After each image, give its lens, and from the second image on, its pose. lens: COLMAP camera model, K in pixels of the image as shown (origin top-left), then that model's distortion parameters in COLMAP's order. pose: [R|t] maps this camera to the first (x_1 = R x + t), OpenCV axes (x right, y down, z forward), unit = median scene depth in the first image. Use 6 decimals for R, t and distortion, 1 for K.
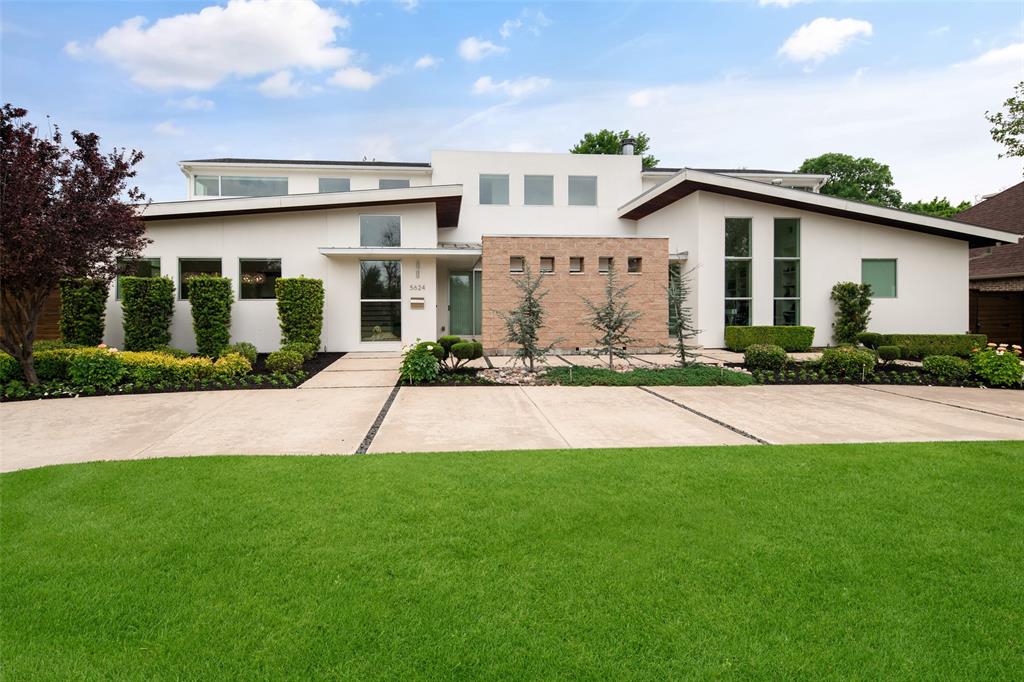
lens RADIAL K [[506.1, 0, 486.5], [0, 506.1, 314.5], [0, 0, 1]] dist [0.006235, -0.005043]
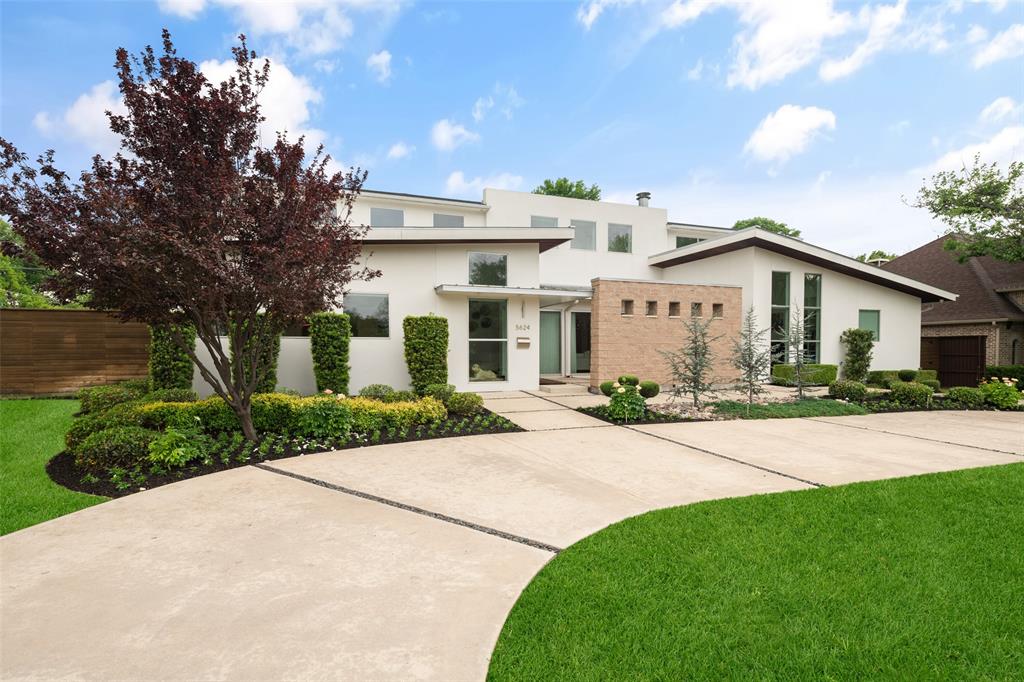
lens RADIAL K [[506.1, 0, 512.3], [0, 506.1, 340.8], [0, 0, 1]] dist [0.006235, -0.005043]
pose [[0.964292, 0.008164, 0.264715, -0.421937], [-0.002531, 0.999763, -0.021613, -0.004666], [-0.264829, 0.020172, 0.964084, 0.038073]]
